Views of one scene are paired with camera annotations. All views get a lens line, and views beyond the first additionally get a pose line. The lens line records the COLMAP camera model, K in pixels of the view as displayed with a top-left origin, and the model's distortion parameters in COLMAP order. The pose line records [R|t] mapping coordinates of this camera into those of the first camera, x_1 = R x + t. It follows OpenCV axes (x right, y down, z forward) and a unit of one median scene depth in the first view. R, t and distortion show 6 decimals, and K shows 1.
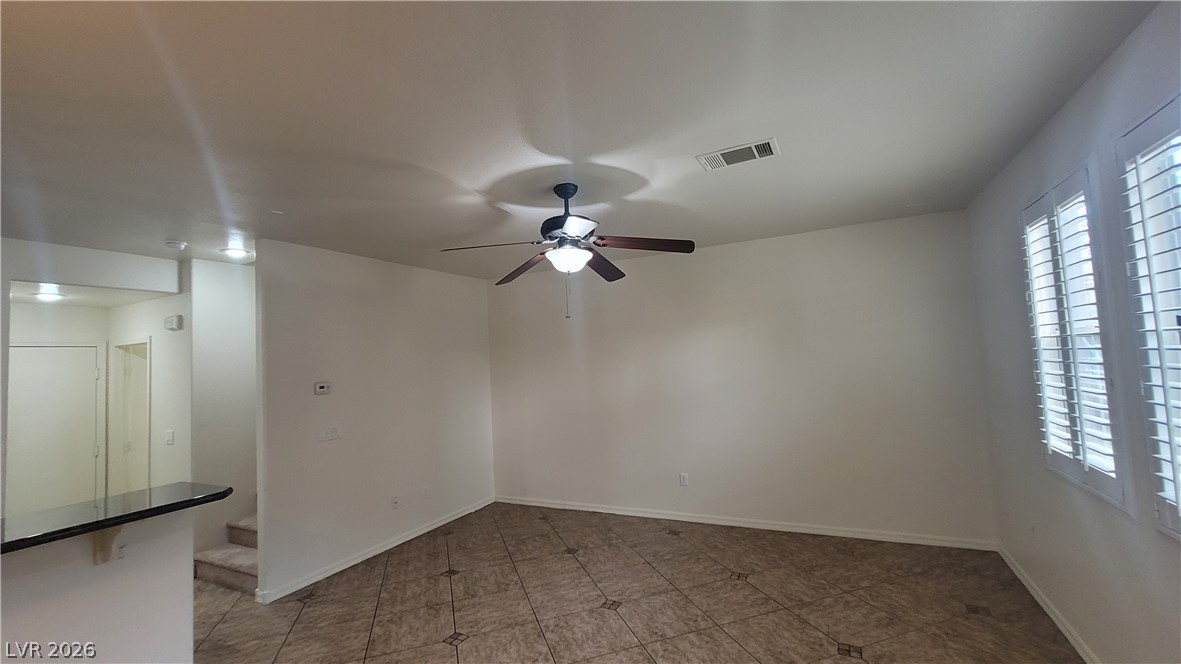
lens RADIAL K [[484.6, 0, 593.7], [0, 484.6, 329.5], [0, 0, 1]] dist [-0.006035, 0.002206]
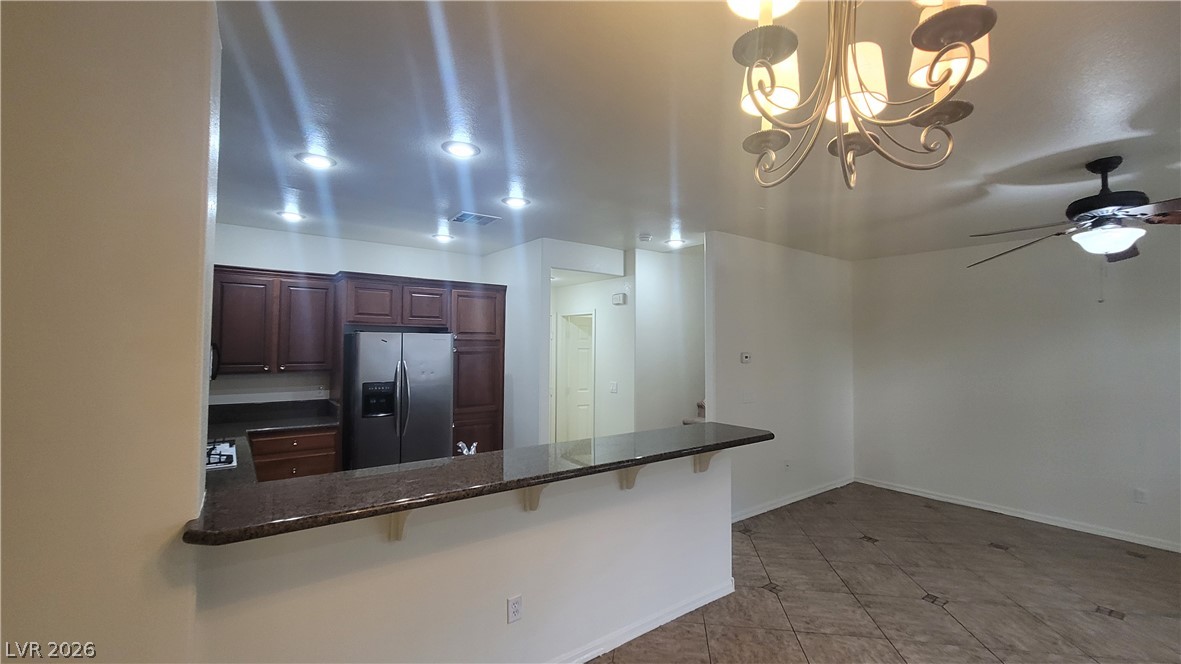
lens RADIAL K [[484.6, 0, 596.8], [0, 484.6, 329.6], [0, 0, 1]] dist [-0.006035, 0.002206]
pose [[0.896822, 0.045237, -0.440073, -0.372587], [-0.027559, 0.998539, 0.046482, 0.008931], [0.441533, -0.029558, 0.896758, -0.199019]]
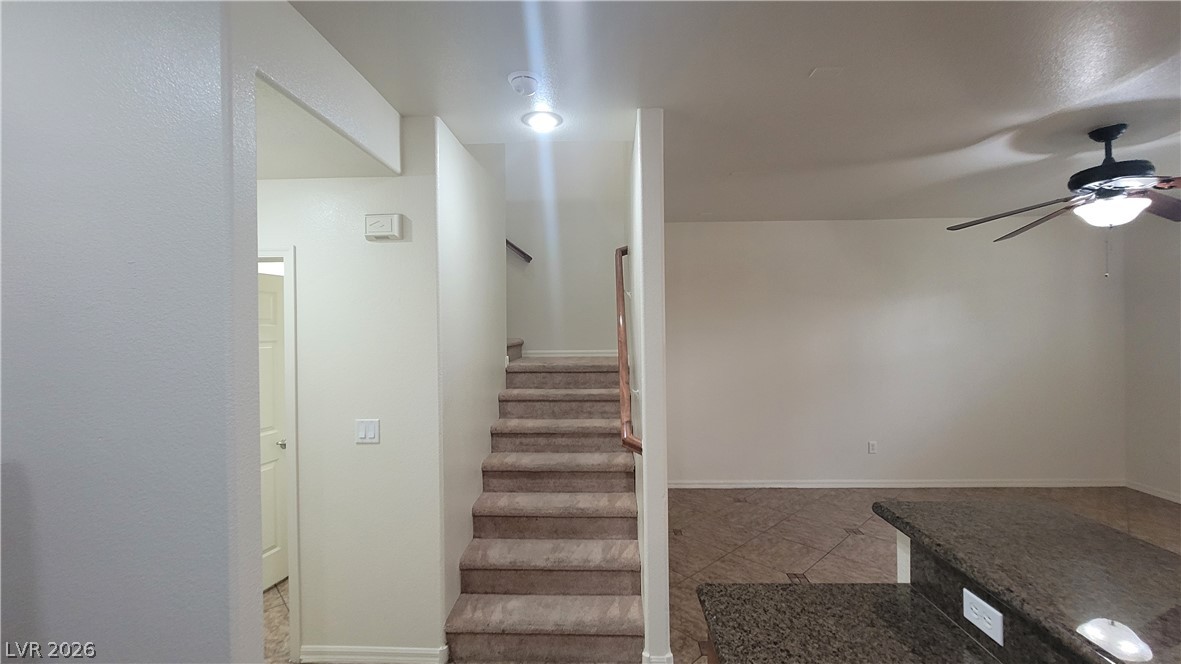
lens RADIAL K [[484.6, 0, 594.7], [0, 484.6, 327.4], [0, 0, 1]] dist [-0.006035, 0.002206]
pose [[0.906860, 0.040403, 0.419491, -0.932578], [-0.062230, 0.997320, 0.038474, 0.069082], [-0.416813, -0.060995, 0.906944, 0.412246]]
